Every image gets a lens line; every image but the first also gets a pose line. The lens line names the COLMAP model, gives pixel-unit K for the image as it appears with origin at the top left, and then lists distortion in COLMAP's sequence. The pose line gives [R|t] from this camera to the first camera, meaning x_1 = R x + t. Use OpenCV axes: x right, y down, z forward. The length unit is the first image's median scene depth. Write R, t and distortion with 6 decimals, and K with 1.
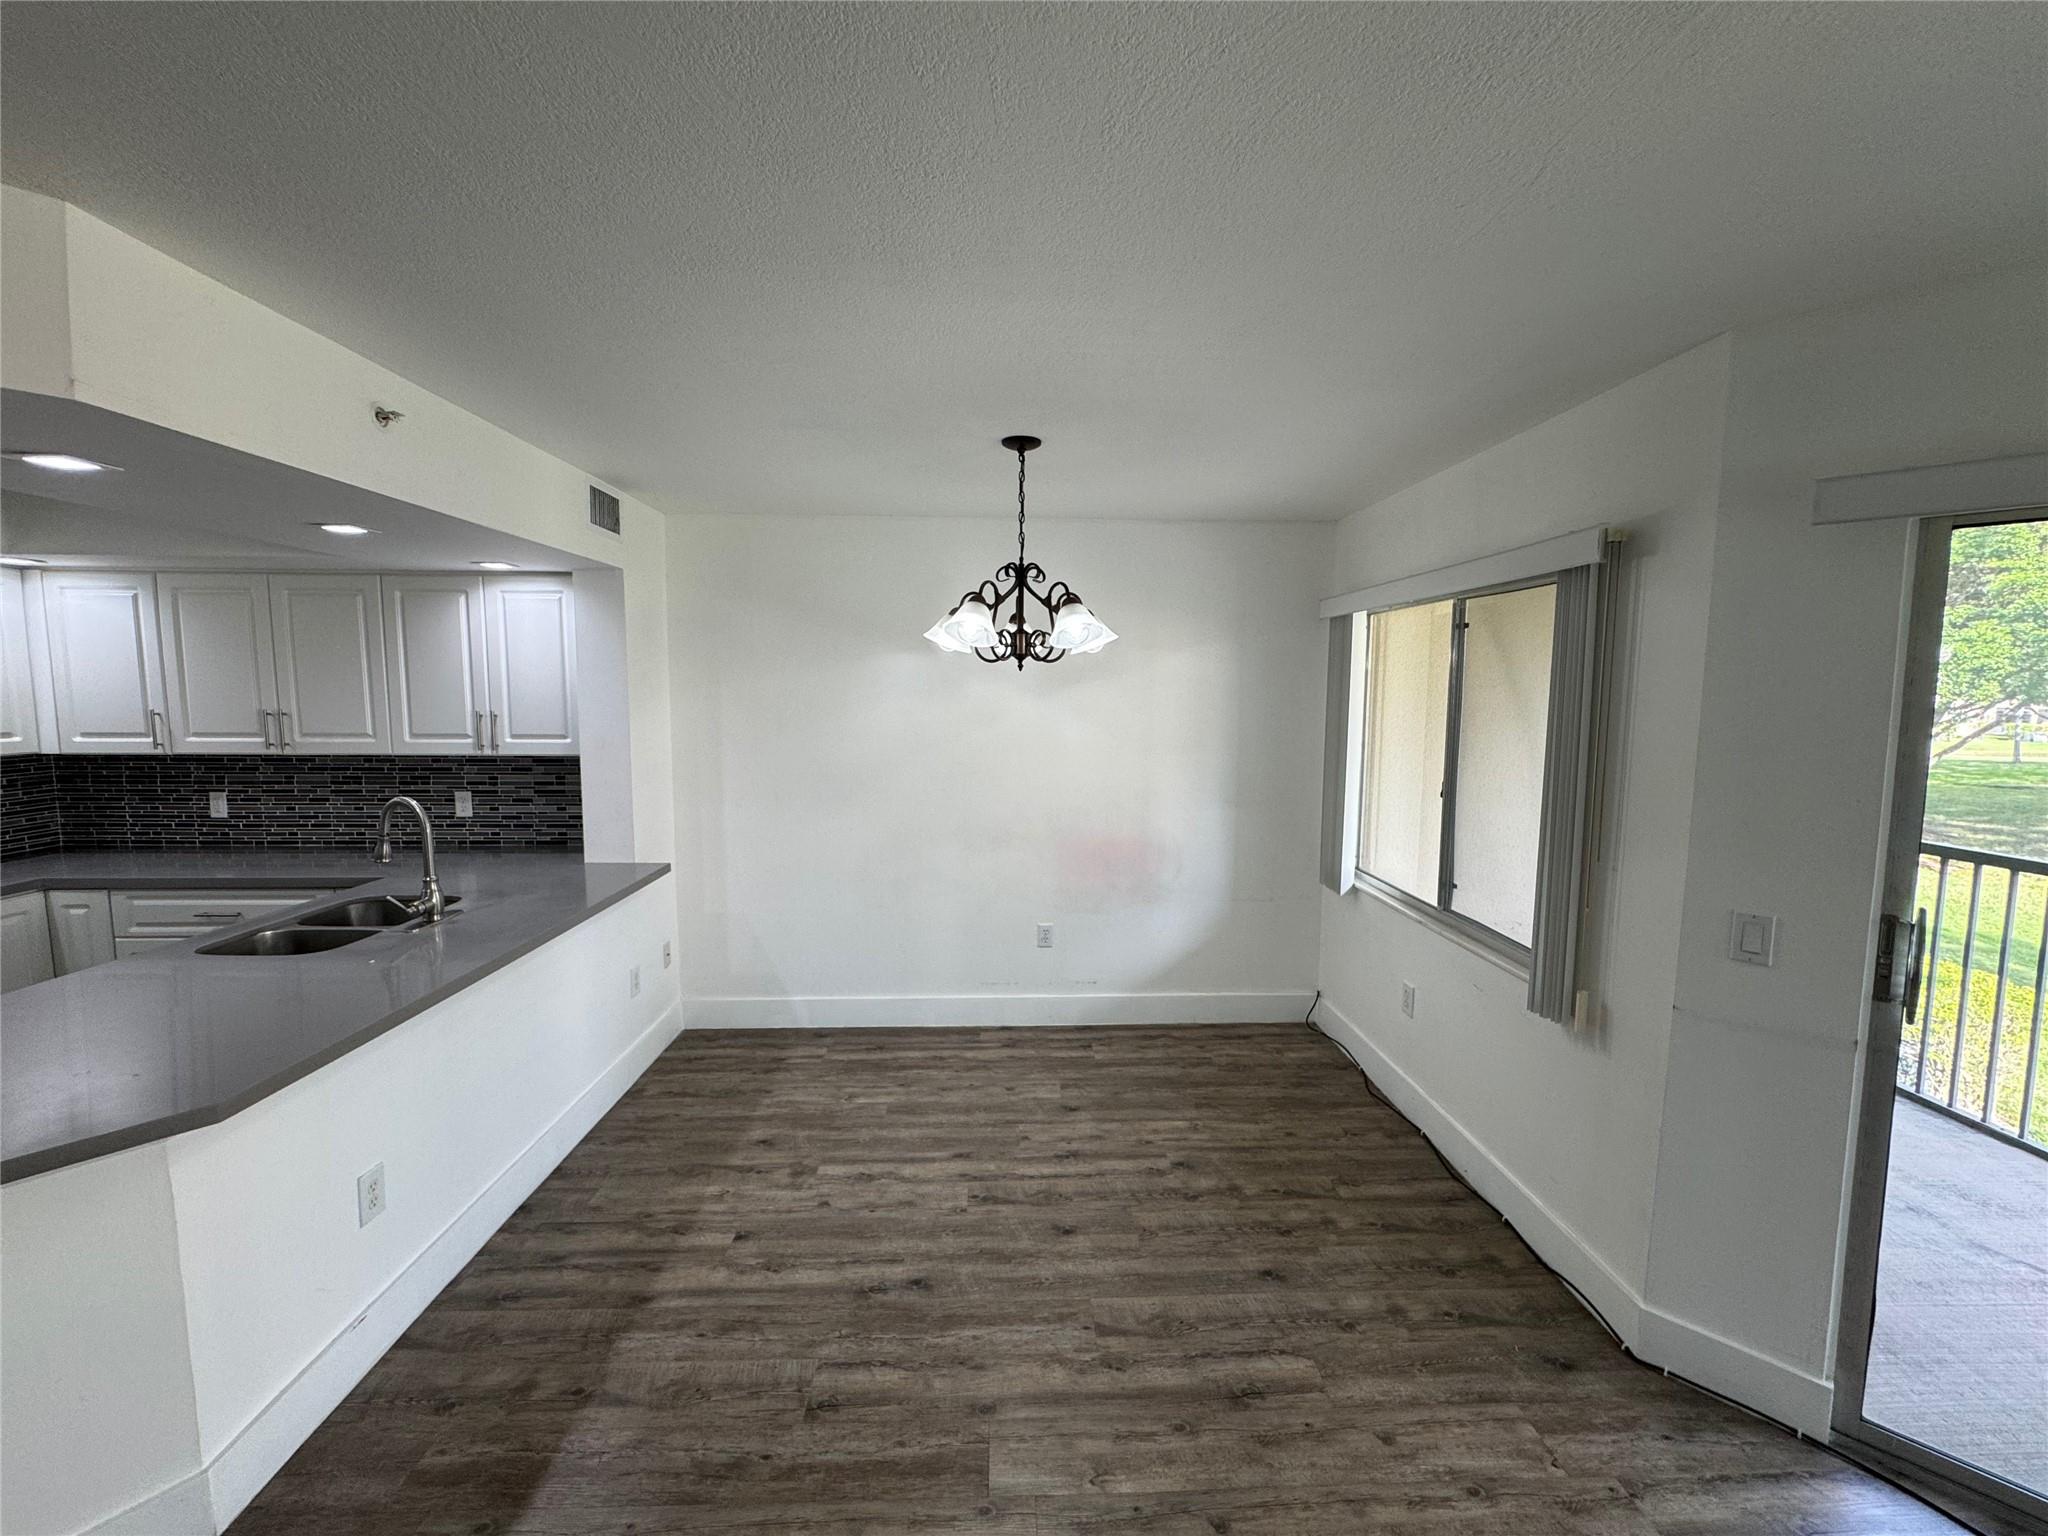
lens RADIAL K [[817.8, 0, 1026.3], [0, 817.8, 762.3], [0, 0, 1]] dist [-0.003236, 0.000852]
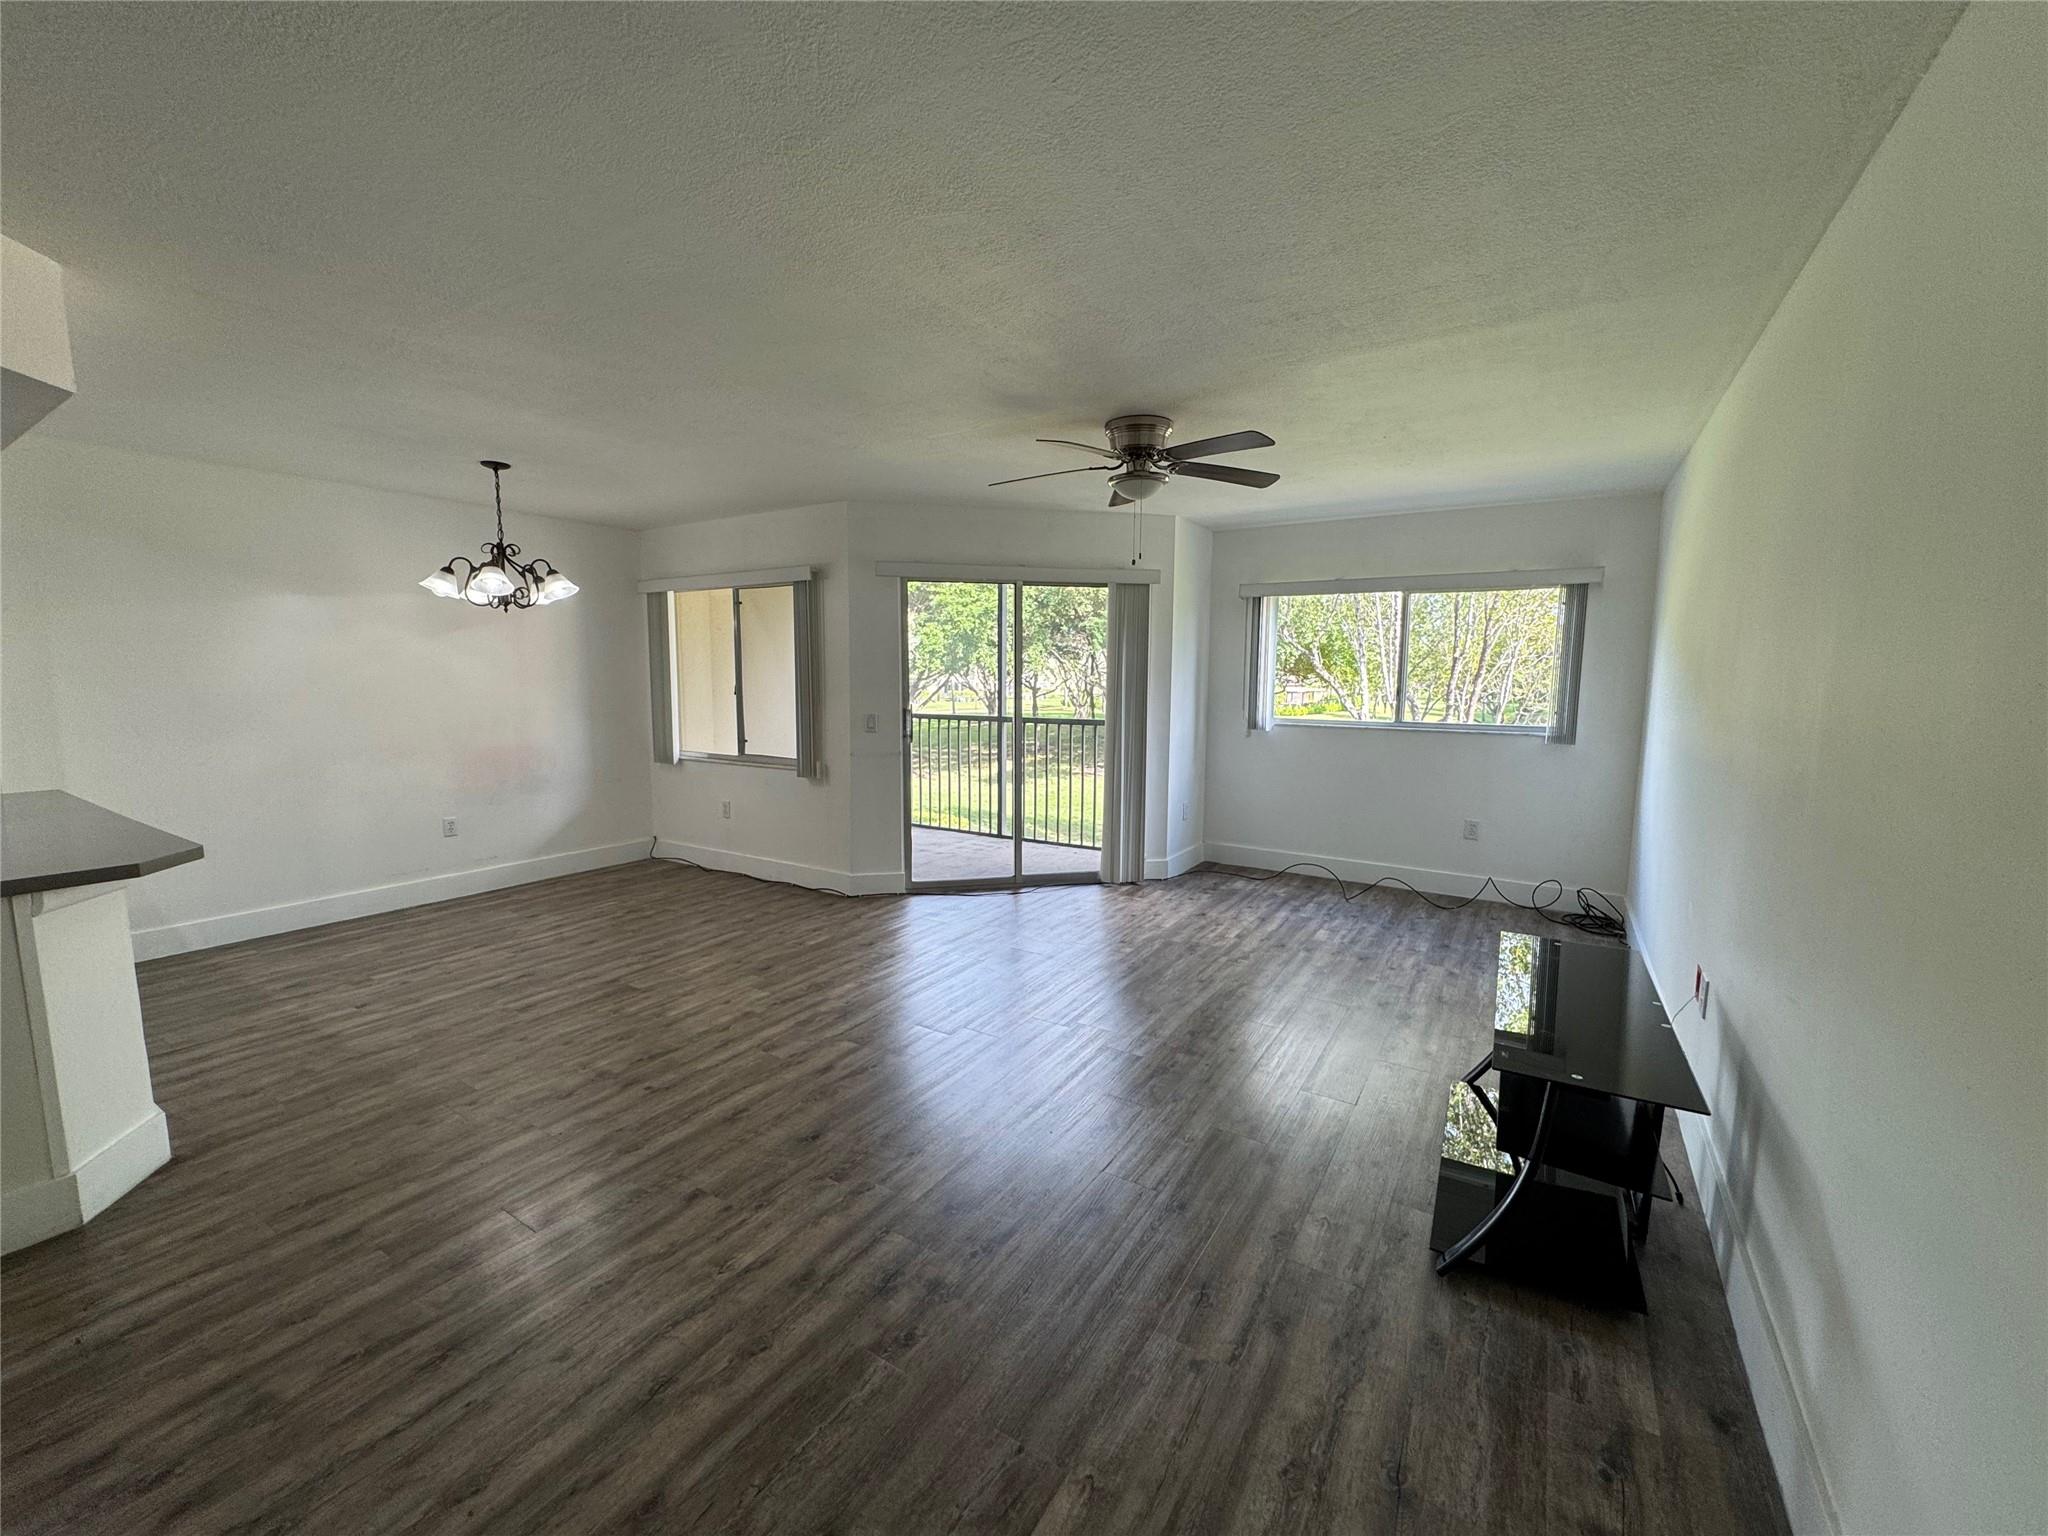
lens RADIAL K [[817.8, 0, 1026.4], [0, 817.8, 762.7], [0, 0, 1]] dist [-0.003236, 0.000852]
pose [[0.565603, -0.091314, 0.819606, -0.672659], [0.071668, 0.995533, 0.061457, 0.132655], [-0.821557, 0.023979, 0.569621, -0.618667]]
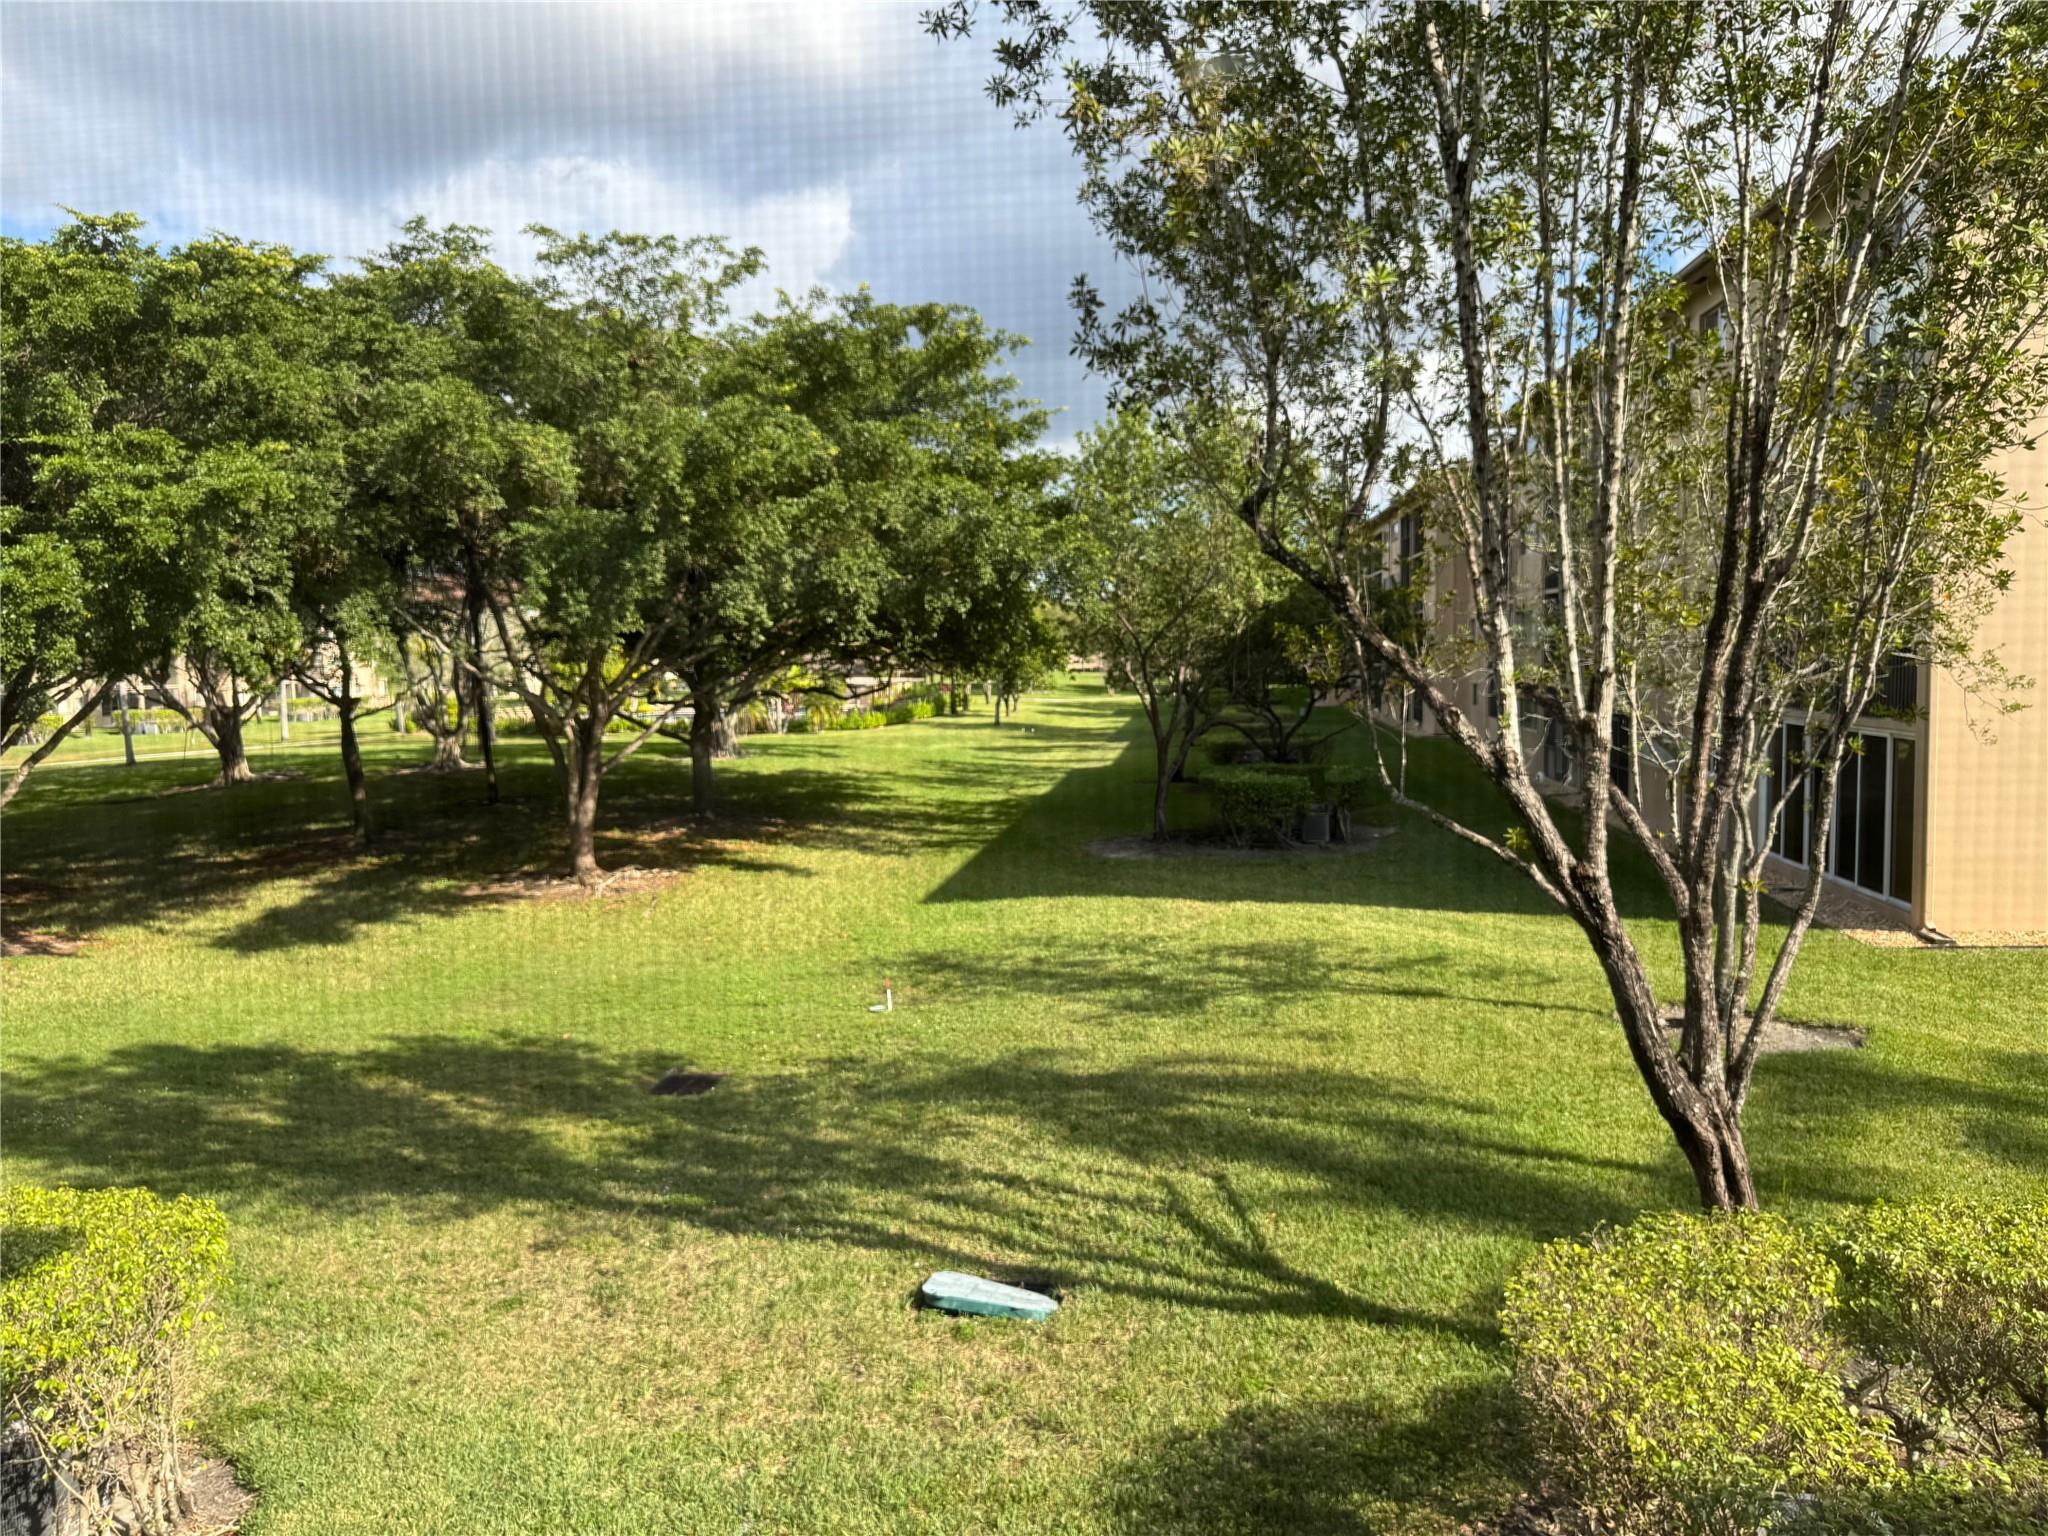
lens RADIAL K [[1452.4, 0, 1027.2], [0, 1452.4, 773.3], [0, 0, 1]] dist [0.036873, -0.058940]
pose [[0.136525, -0.091856, 0.986369, 1.203064], [0.114150, 0.990518, 0.076443, -0.001772], [-0.984038, 0.102158, 0.145715, 0.903478]]
